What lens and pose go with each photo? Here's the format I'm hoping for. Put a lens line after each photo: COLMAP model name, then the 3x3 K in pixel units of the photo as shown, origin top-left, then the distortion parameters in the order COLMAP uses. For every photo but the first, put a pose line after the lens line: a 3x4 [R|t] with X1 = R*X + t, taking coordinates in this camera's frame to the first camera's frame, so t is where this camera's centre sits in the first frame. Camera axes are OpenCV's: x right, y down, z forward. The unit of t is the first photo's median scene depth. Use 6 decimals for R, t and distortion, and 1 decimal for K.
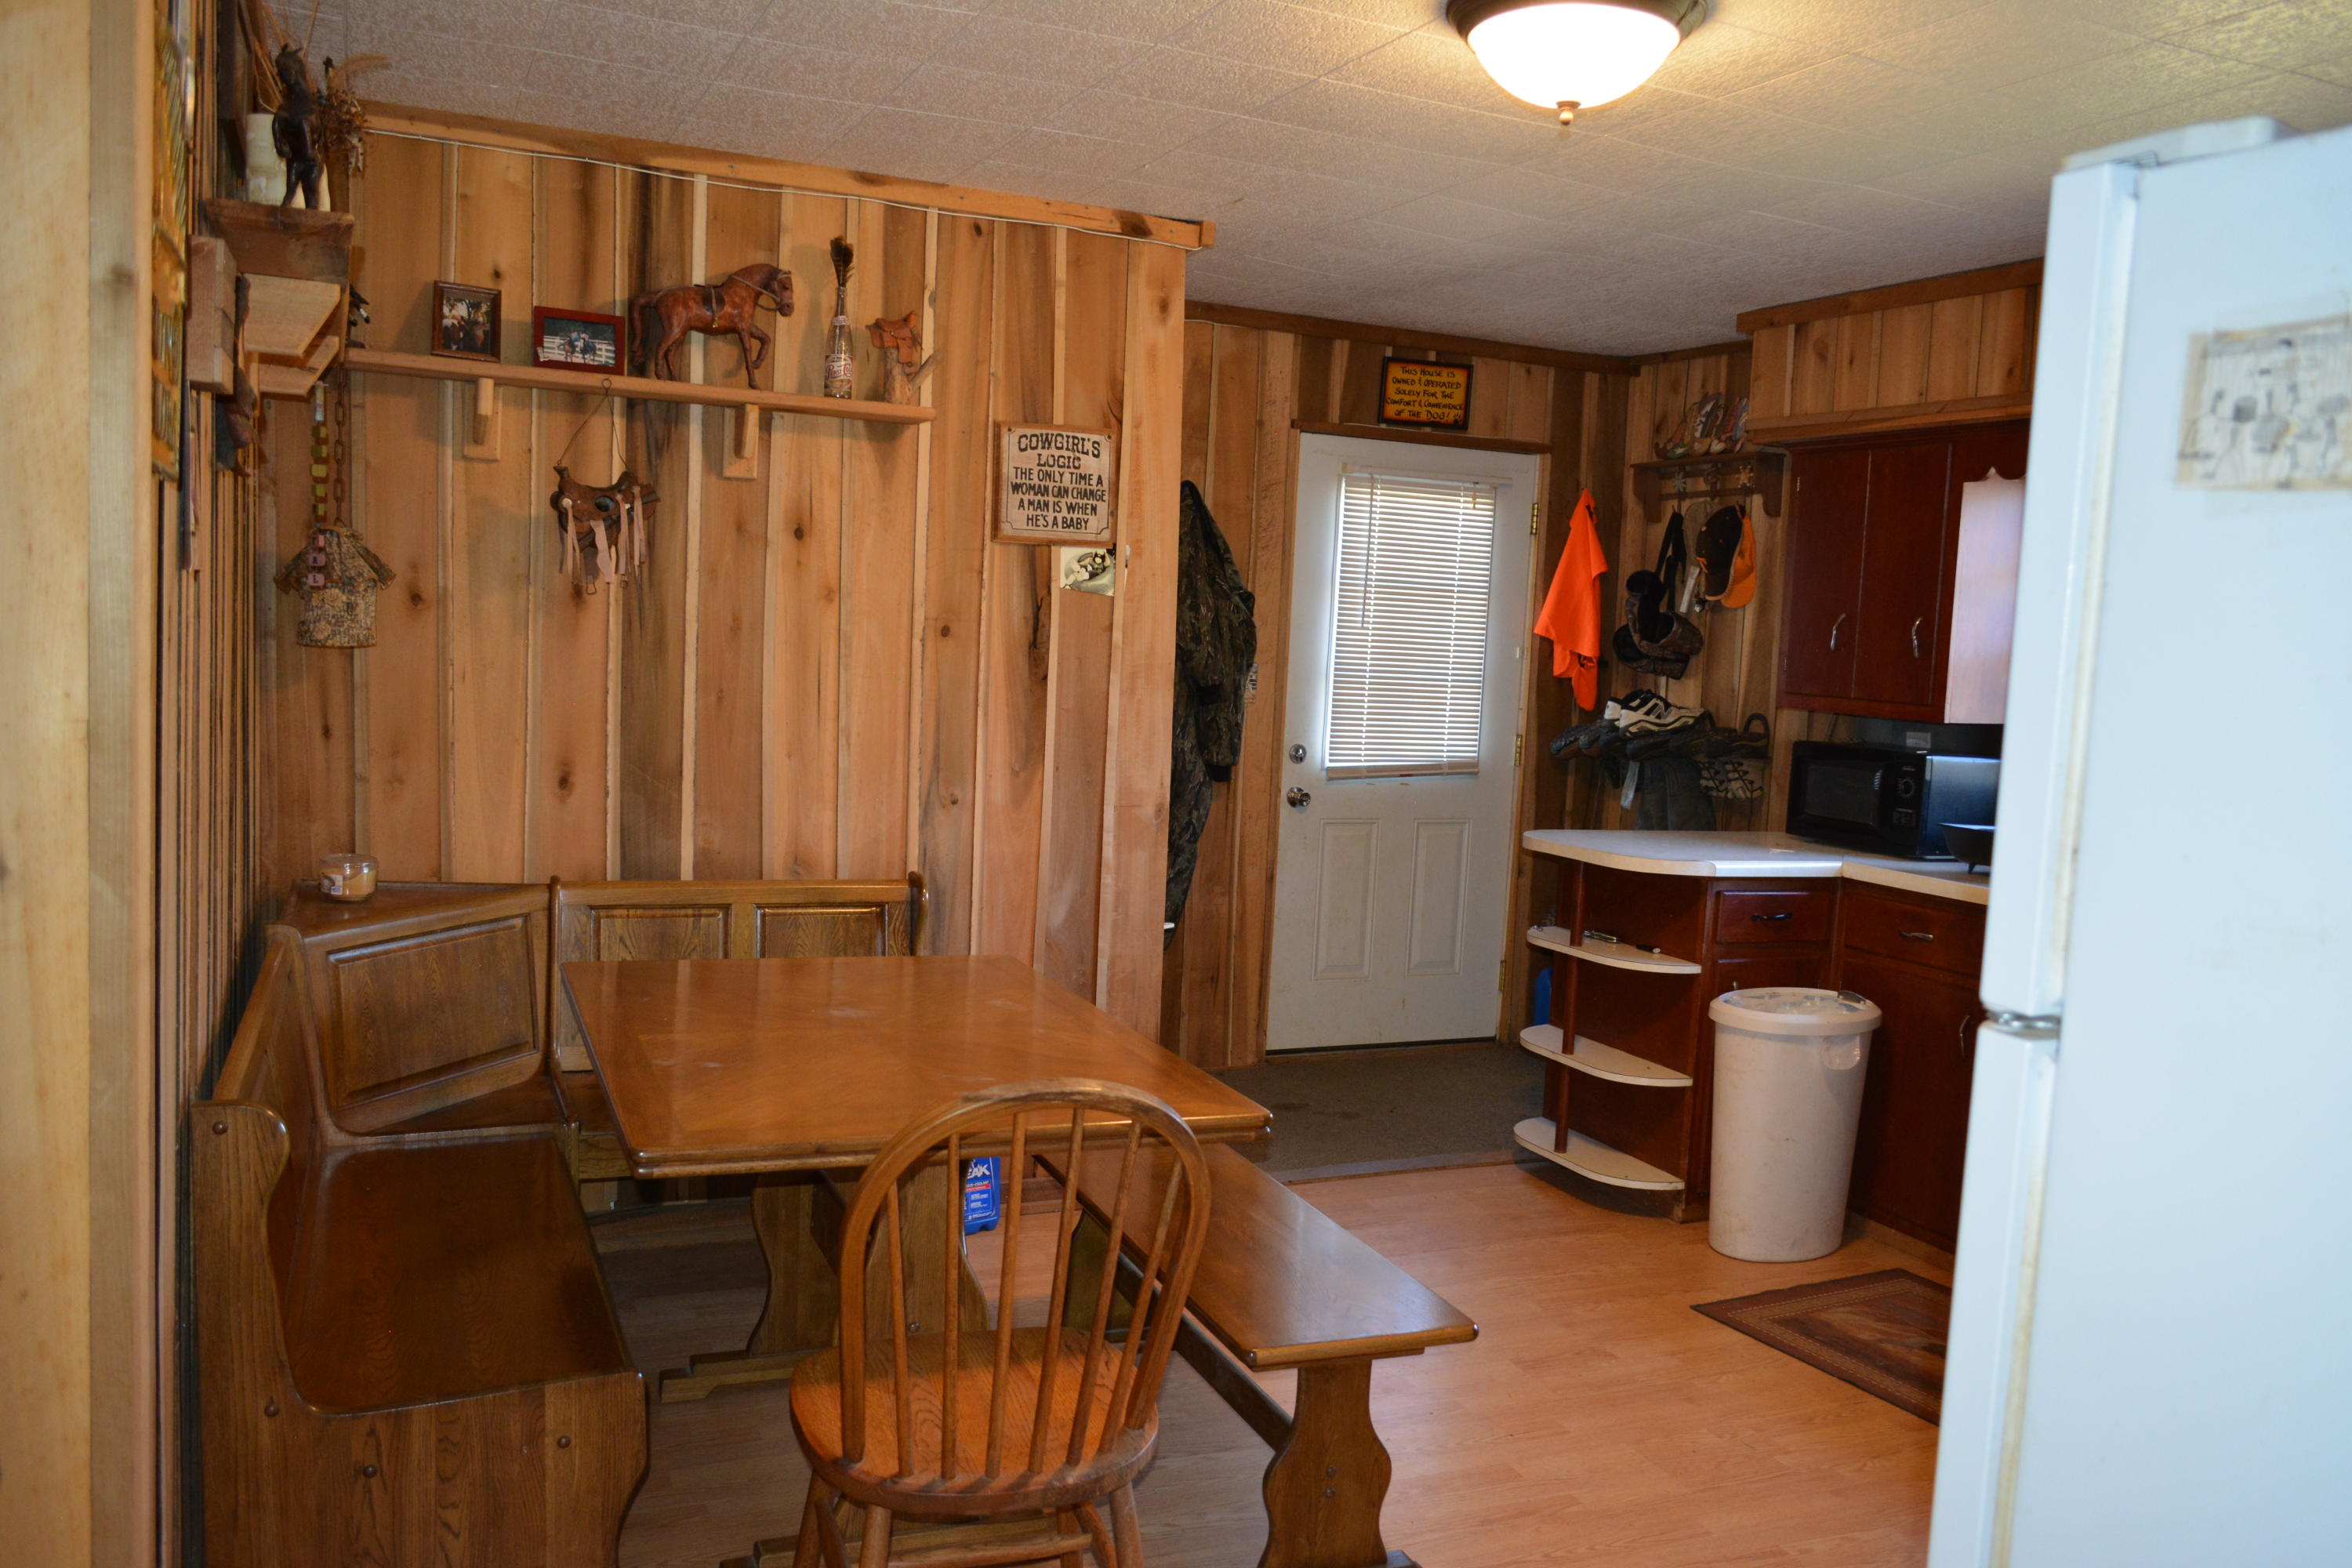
lens RADIAL K [[1824.4, 0, 1176.0], [0, 1824.4, 779.2], [0, 0, 1]] dist [-0.008095, -0.001206]
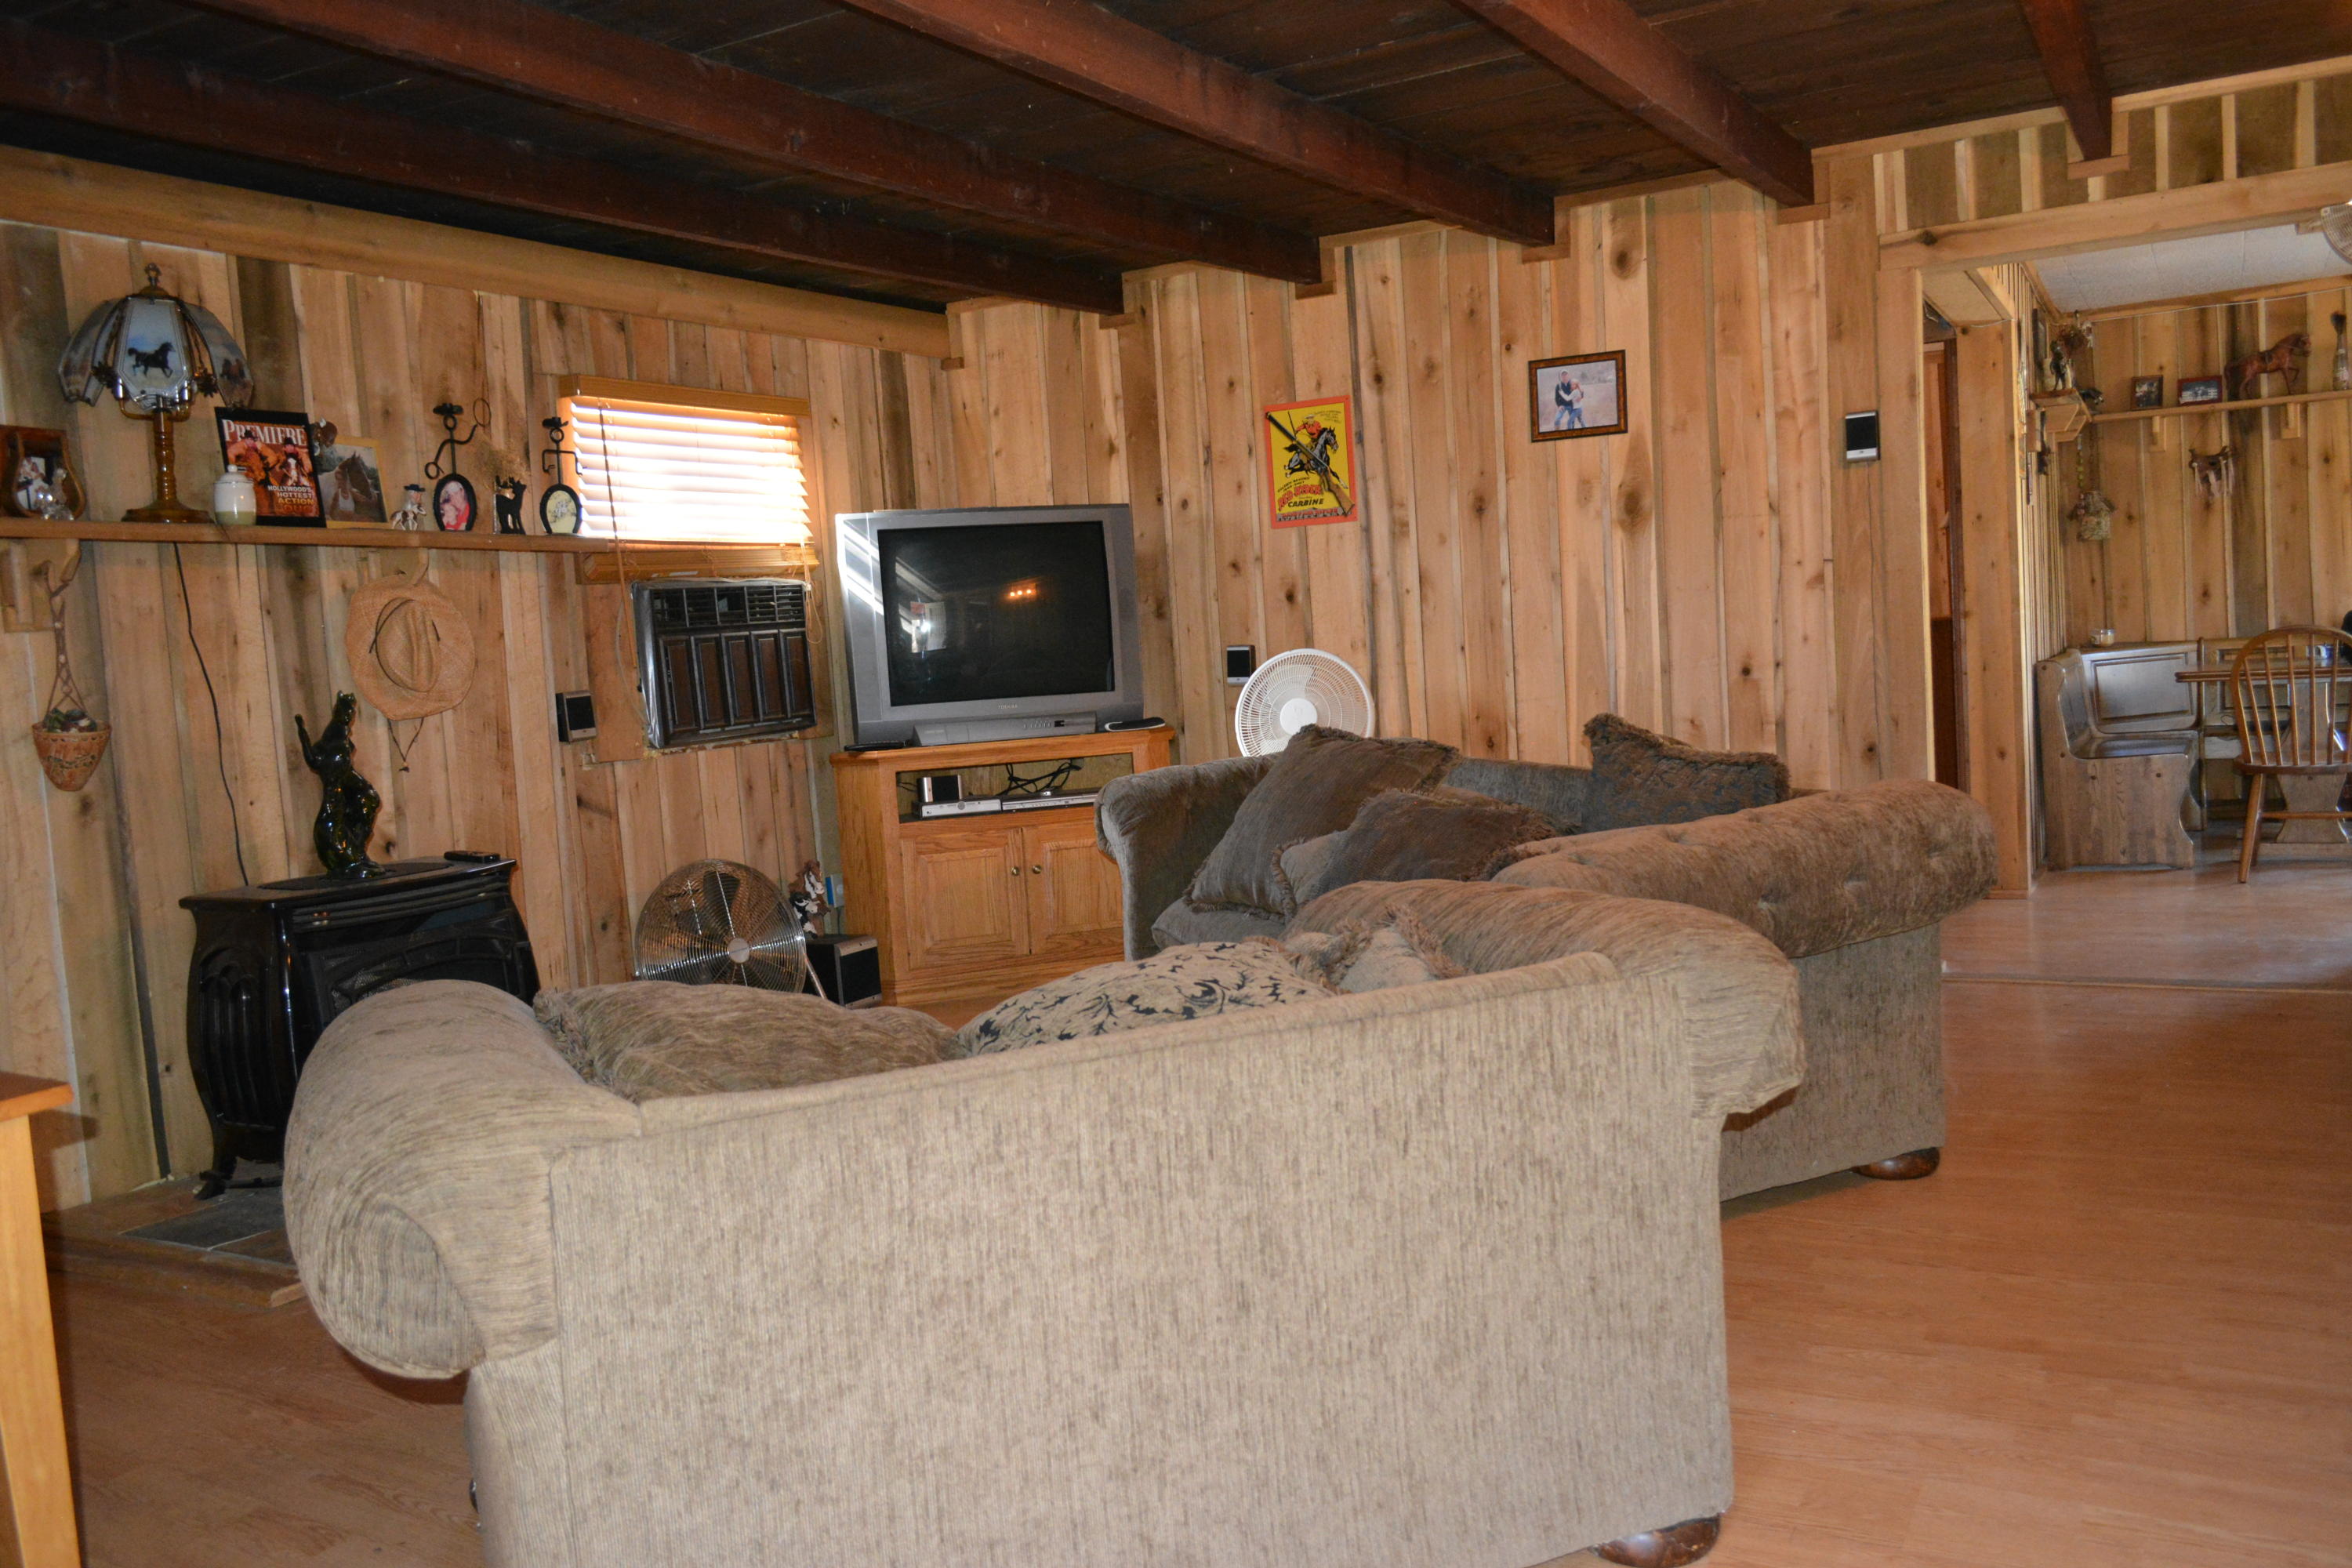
lens RADIAL K [[1824.4, 0, 1180.6], [0, 1824.4, 788.8], [0, 0, 1]] dist [-0.008095, -0.001206]
pose [[0.585434, -0.026470, -0.810288, 0.677599], [0.027088, 0.999547, -0.013081, 0.222579], [0.810267, -0.014291, 0.585886, -1.219391]]
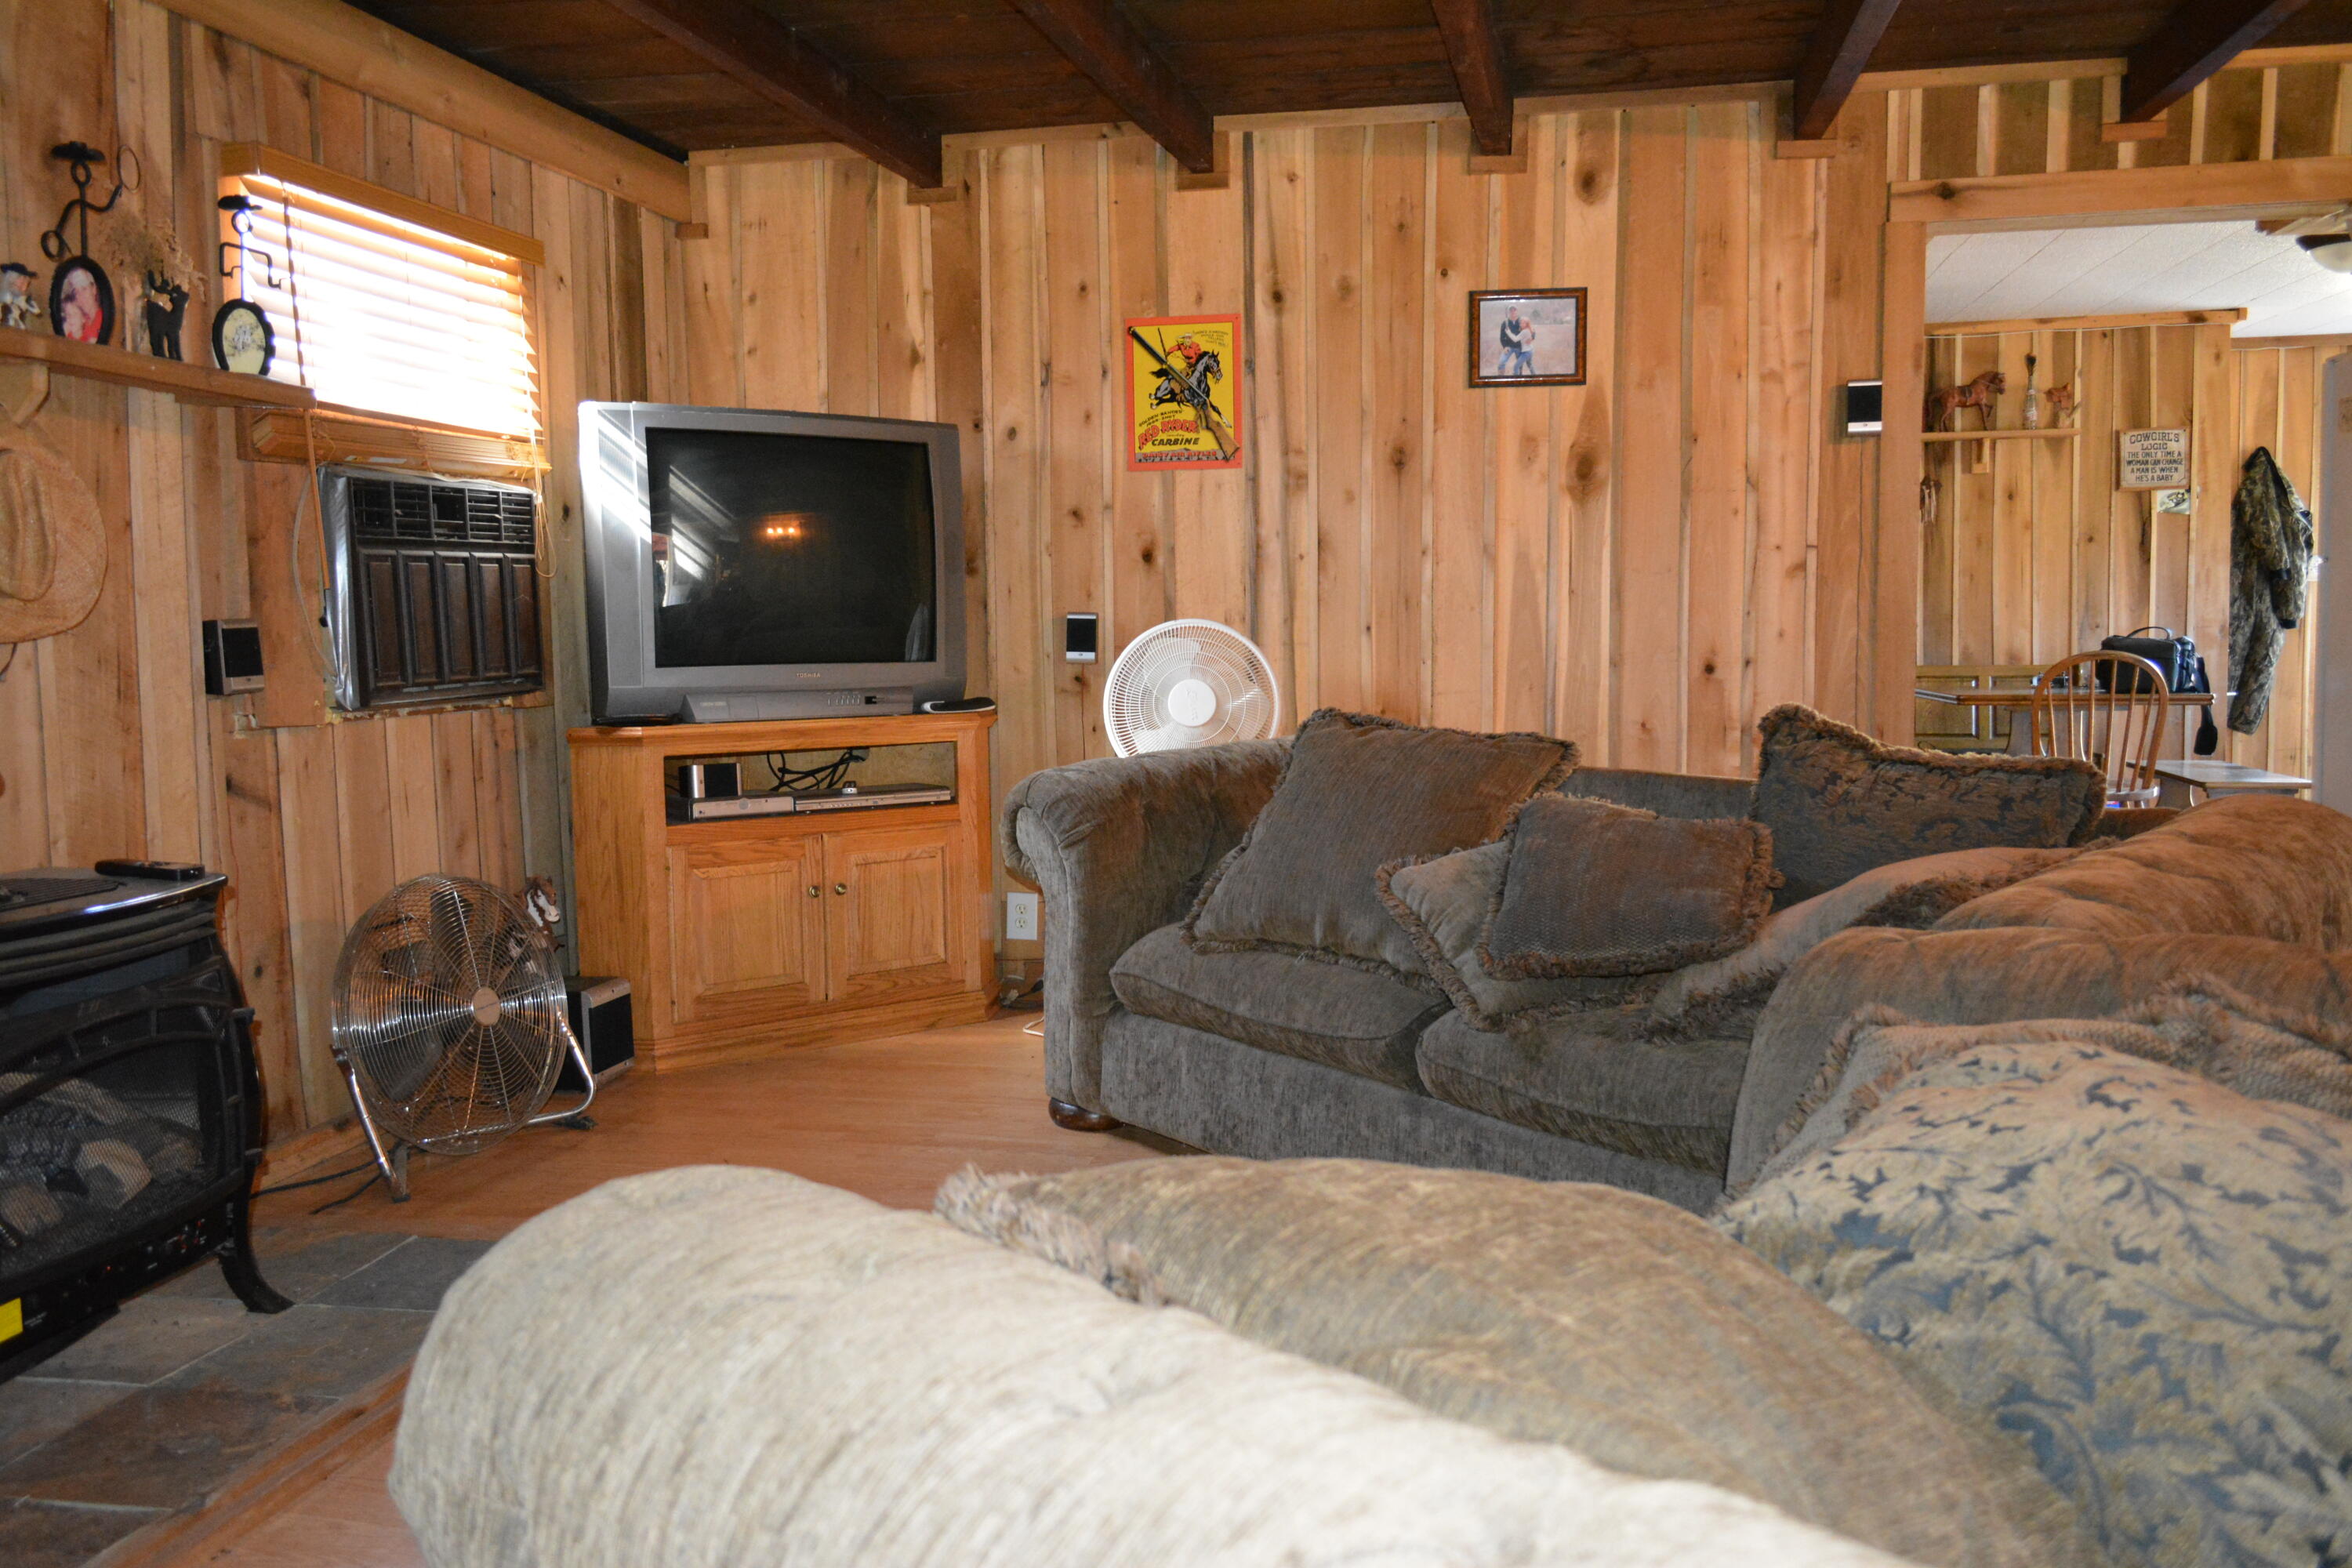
lens RADIAL K [[1824.4, 0, 1185.2], [0, 1824.4, 785.3], [0, 0, 1]] dist [-0.008095, -0.001206]
pose [[0.809078, -0.014755, -0.587516, 0.248289], [0.007525, 0.999863, -0.014748, 0.219344], [0.587653, 0.007511, 0.809078, -1.238646]]
